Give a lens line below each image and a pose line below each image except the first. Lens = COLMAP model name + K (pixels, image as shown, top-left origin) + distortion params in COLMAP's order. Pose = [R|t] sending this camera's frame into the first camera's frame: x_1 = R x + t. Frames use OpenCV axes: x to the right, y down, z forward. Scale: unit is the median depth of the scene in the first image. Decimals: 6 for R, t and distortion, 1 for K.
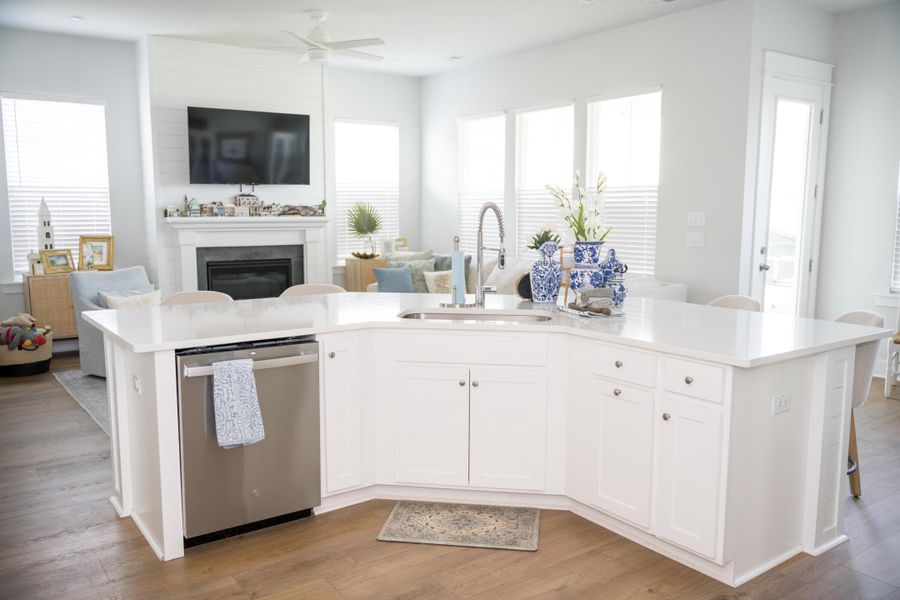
lens RADIAL K [[734.8, 0, 450.0], [0, 734.8, 300.0], [0, 0, 1]] dist [-0.002549, -0.005069]
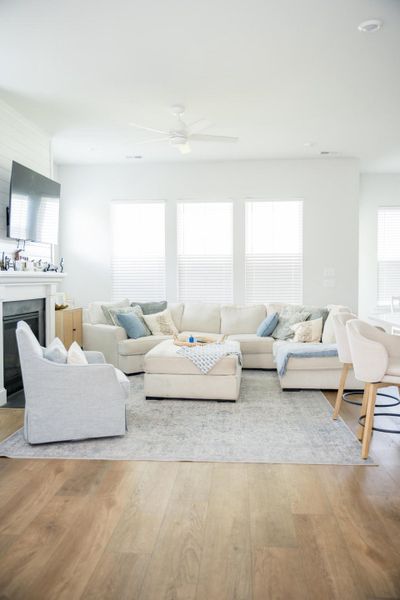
lens RADIAL K [[502.7, 0, 192.2], [0, 502.7, 299.7], [0, 0, 1]] dist [-0.006926, -0.006618]
pose [[0.641757, -0.035826, 0.766071, -0.685510], [0.101164, 0.994134, -0.038256, -0.023027], [-0.760207, 0.102050, 0.641616, 0.371959]]
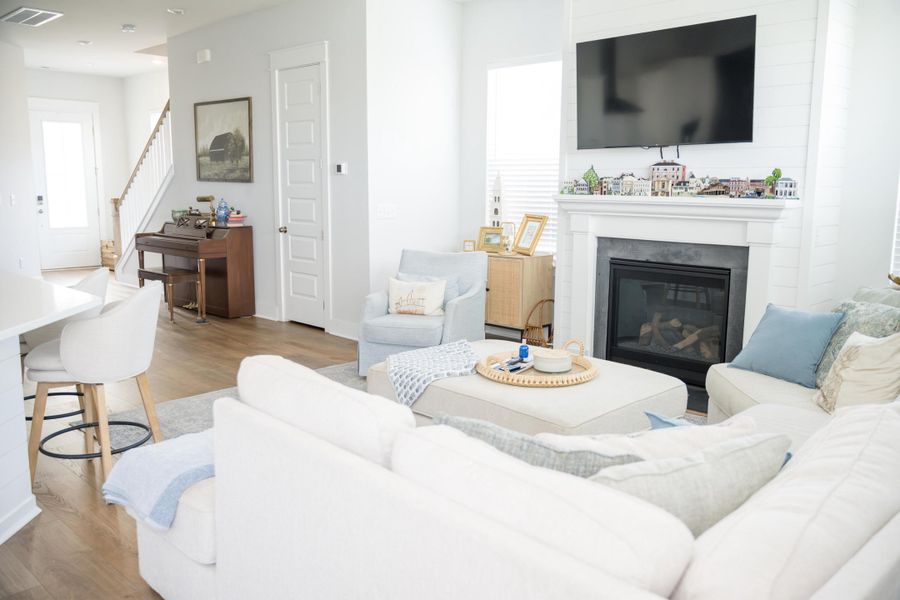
lens RADIAL K [[734.8, 0, 450.0], [0, 734.8, 300.0], [0, 0, 1]] dist [-0.002549, -0.005069]
pose [[0.187056, 0.152672, -0.970413, 0.346349], [-0.128907, 0.983122, 0.129823, -0.084814], [0.973855, 0.100809, 0.203579, 0.705896]]
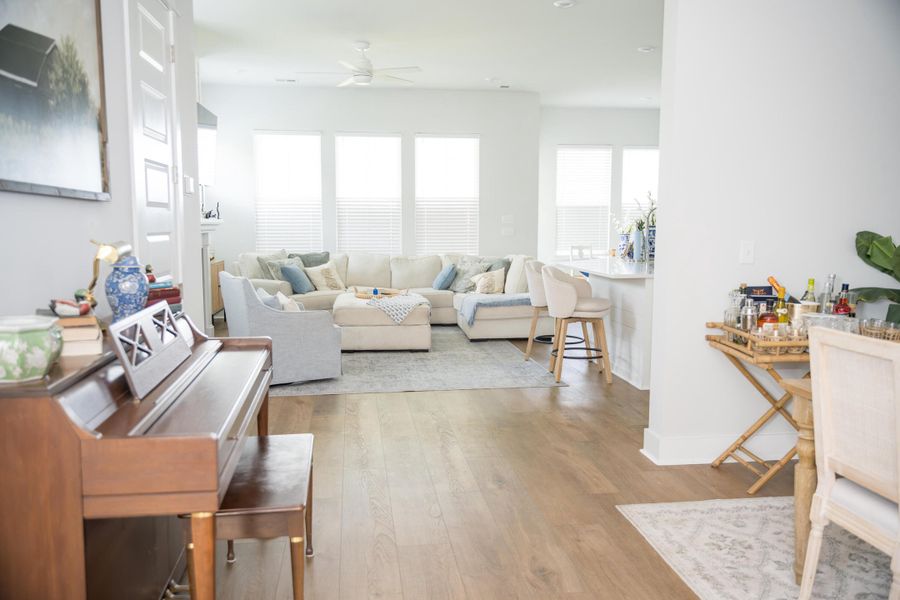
lens RADIAL K [[734.8, 0, 450.0], [0, 734.8, 300.0], [0, 0, 1]] dist [-0.002549, -0.005069]
pose [[0.452079, -0.096337, 0.886760, -0.982248], [0.112433, 0.992376, 0.050492, -0.021504], [-0.884863, 0.076874, 0.459464, 0.293596]]
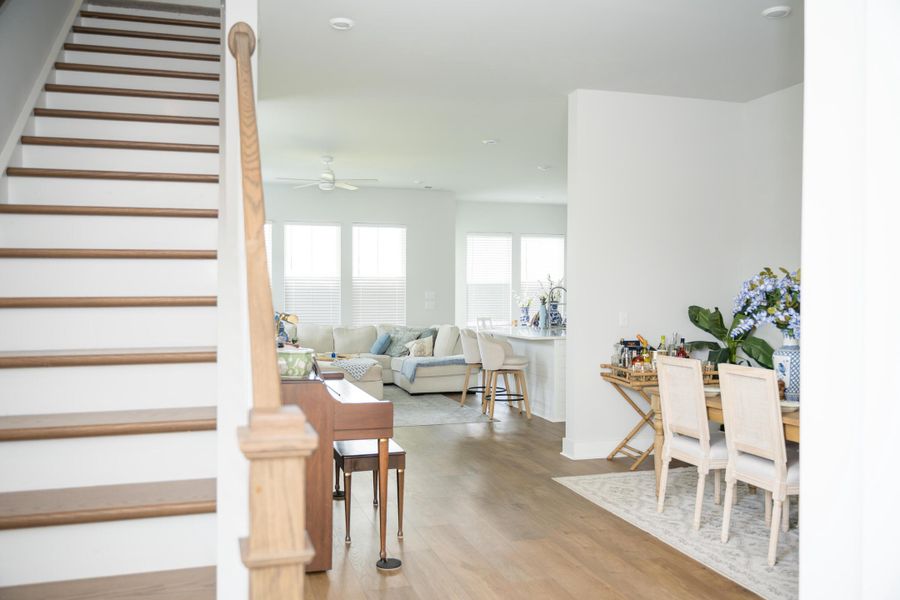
lens RADIAL K [[754.1, 0, 450.0], [0, 754.1, 300.0], [0, 0, 1]] dist [-0.006926, -0.006618]
pose [[0.305161, -0.008168, 0.952266, -1.274114], [0.119302, 0.992413, -0.029719, -0.024444], [-0.944798, 0.122676, 0.303821, 0.269548]]
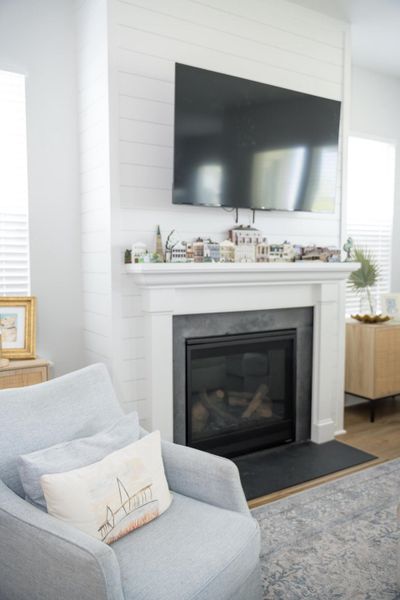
lens RADIAL K [[489.9, 0, 193.3], [0, 489.9, 295.8], [0, 0, 1]] dist [-0.002549, -0.005069]
pose [[0.998511, -0.000277, -0.054554, -0.303727], [-0.002726, 0.998484, -0.054971, -0.064848], [0.054486, 0.055038, 0.996997, 0.603999]]
